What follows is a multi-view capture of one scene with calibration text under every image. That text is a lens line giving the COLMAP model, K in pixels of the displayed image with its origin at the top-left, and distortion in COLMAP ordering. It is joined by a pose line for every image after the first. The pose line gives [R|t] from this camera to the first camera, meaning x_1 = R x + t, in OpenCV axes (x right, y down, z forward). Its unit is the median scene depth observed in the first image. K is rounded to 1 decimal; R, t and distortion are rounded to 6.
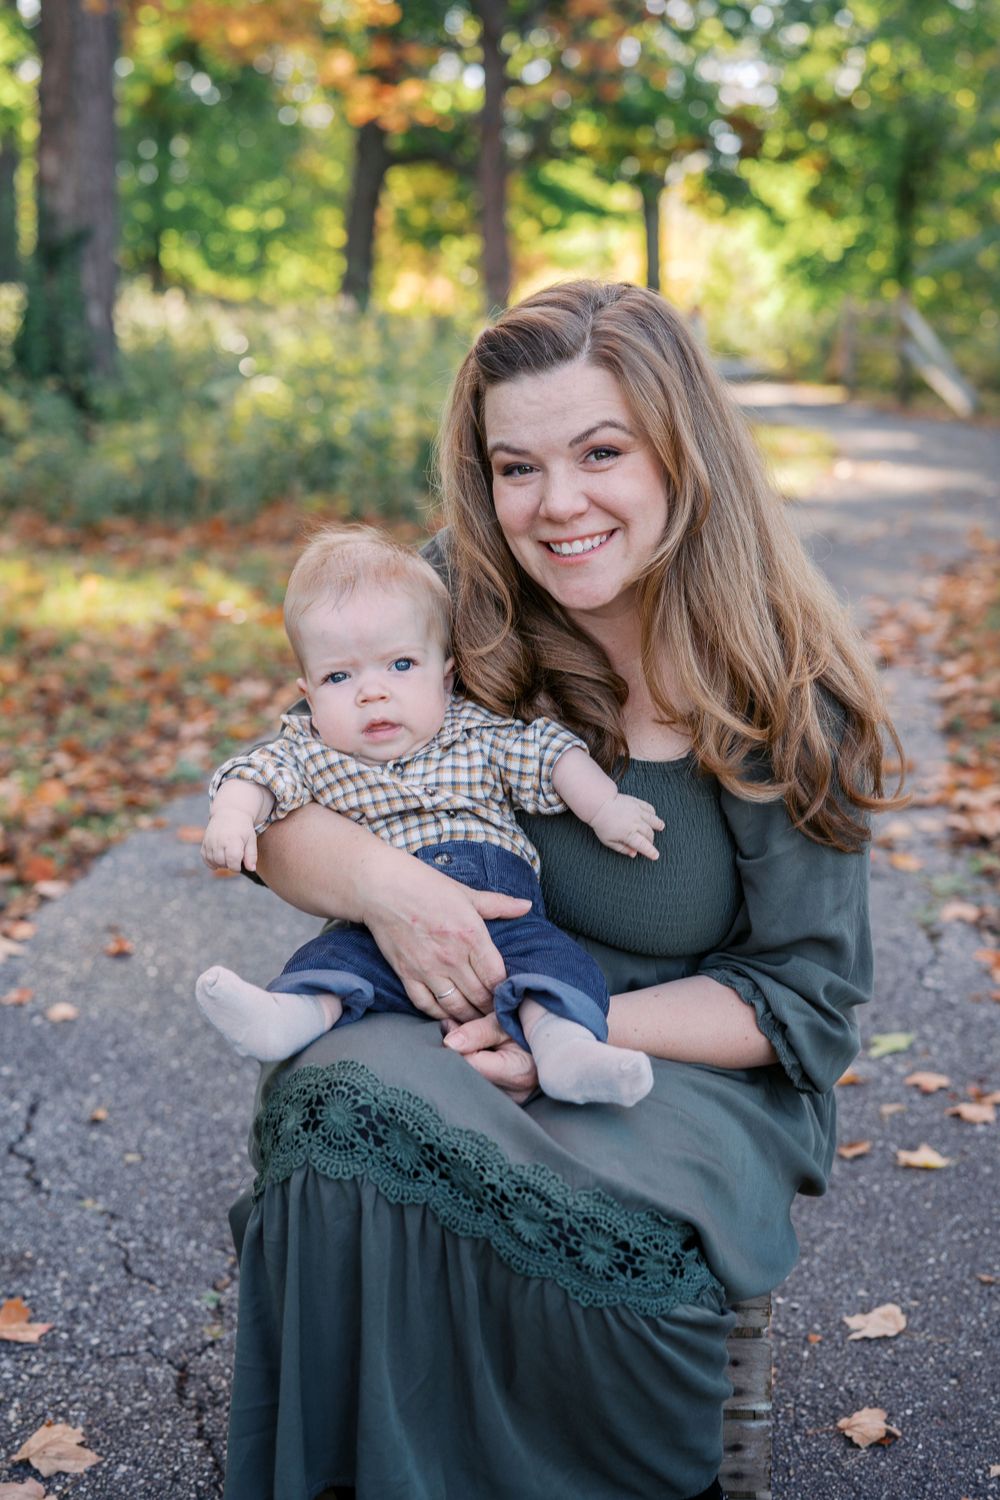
lens RADIAL K [[2124.5, 0, 507.2], [0, 2124.5, 789.3], [0, 0, 1]] dist [-0.003646, 0.135382]
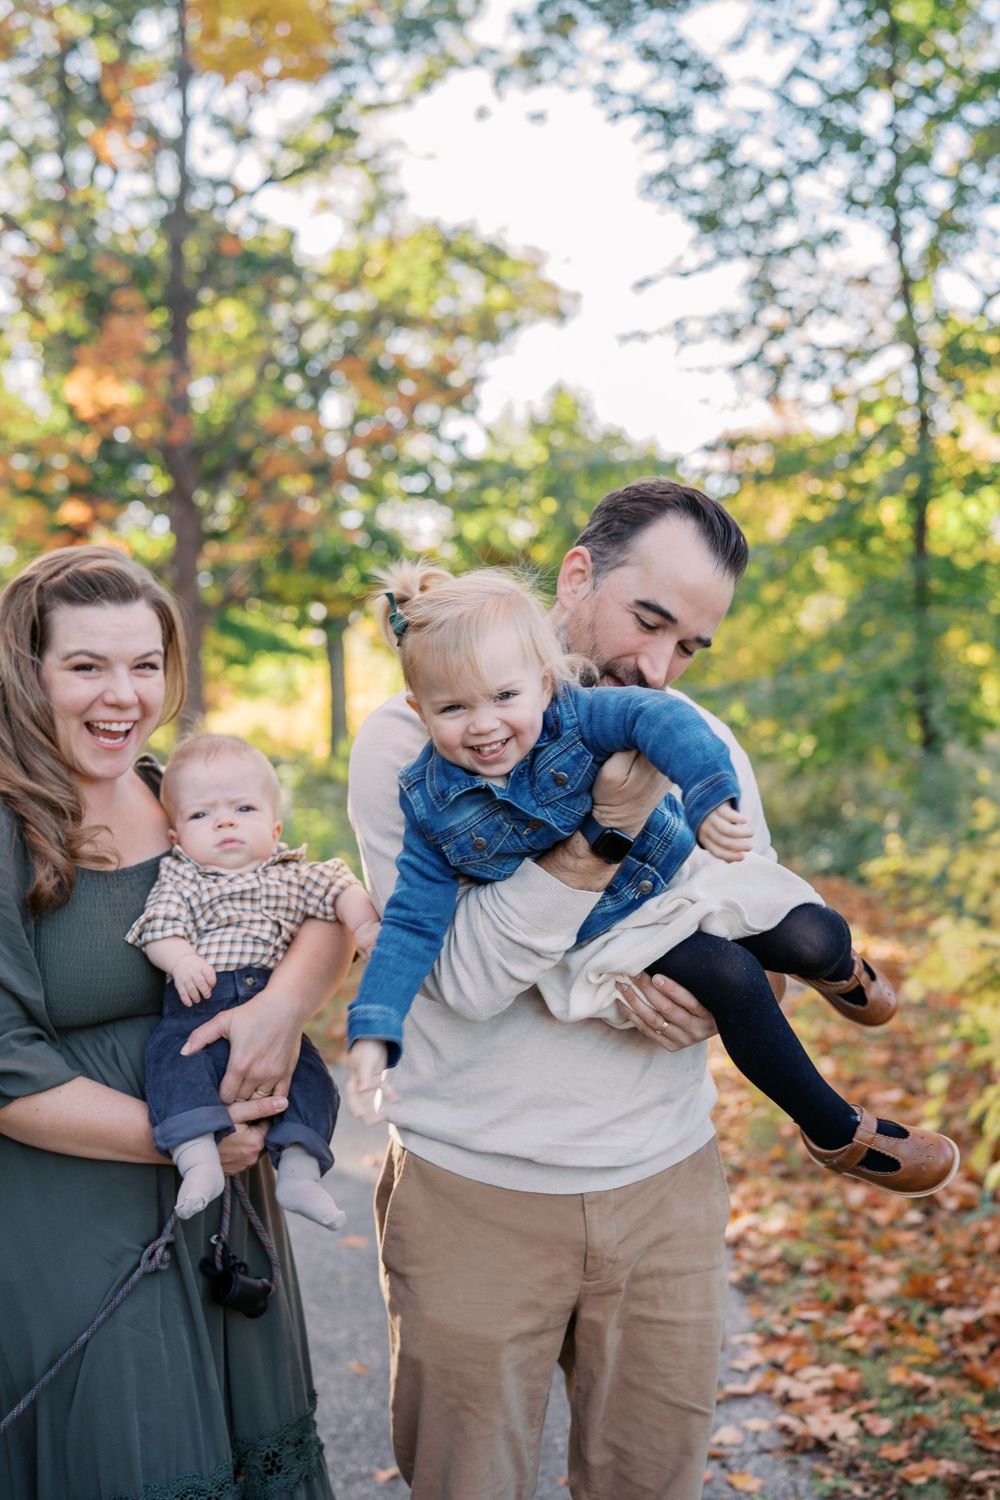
lens RADIAL K [[2124.5, 0, 507.2], [0, 2124.5, 789.3], [0, 0, 1]] dist [-0.003646, 0.135382]
pose [[0.988894, -0.015797, 0.147778, -0.048106], [0.043903, 0.981010, -0.188921, -0.087321], [-0.141987, 0.193311, 0.970809, 0.038591]]
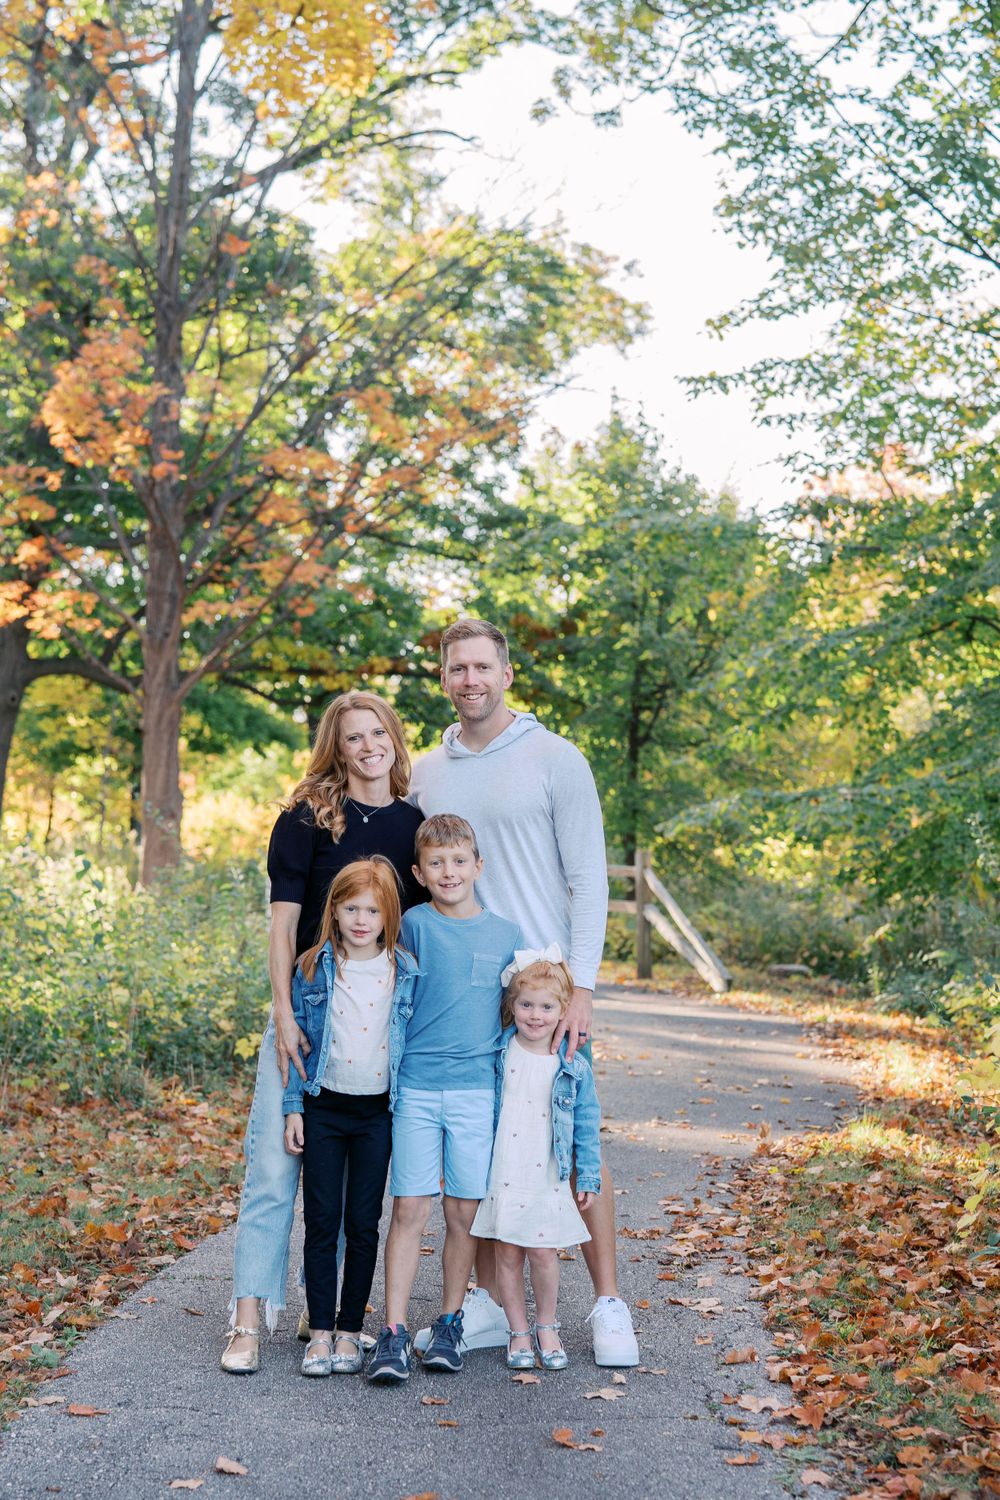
lens RADIAL K [[2713.7, 0, 464.0], [0, 2713.7, 851.0], [0, 0, 1]] dist [-0.008404, 0.005968]
pose [[0.991584, 0.032941, 0.125203, -0.138588], [-0.005248, 0.976521, -0.215359, 0.038142], [-0.129357, 0.212889, 0.968475, -0.372131]]
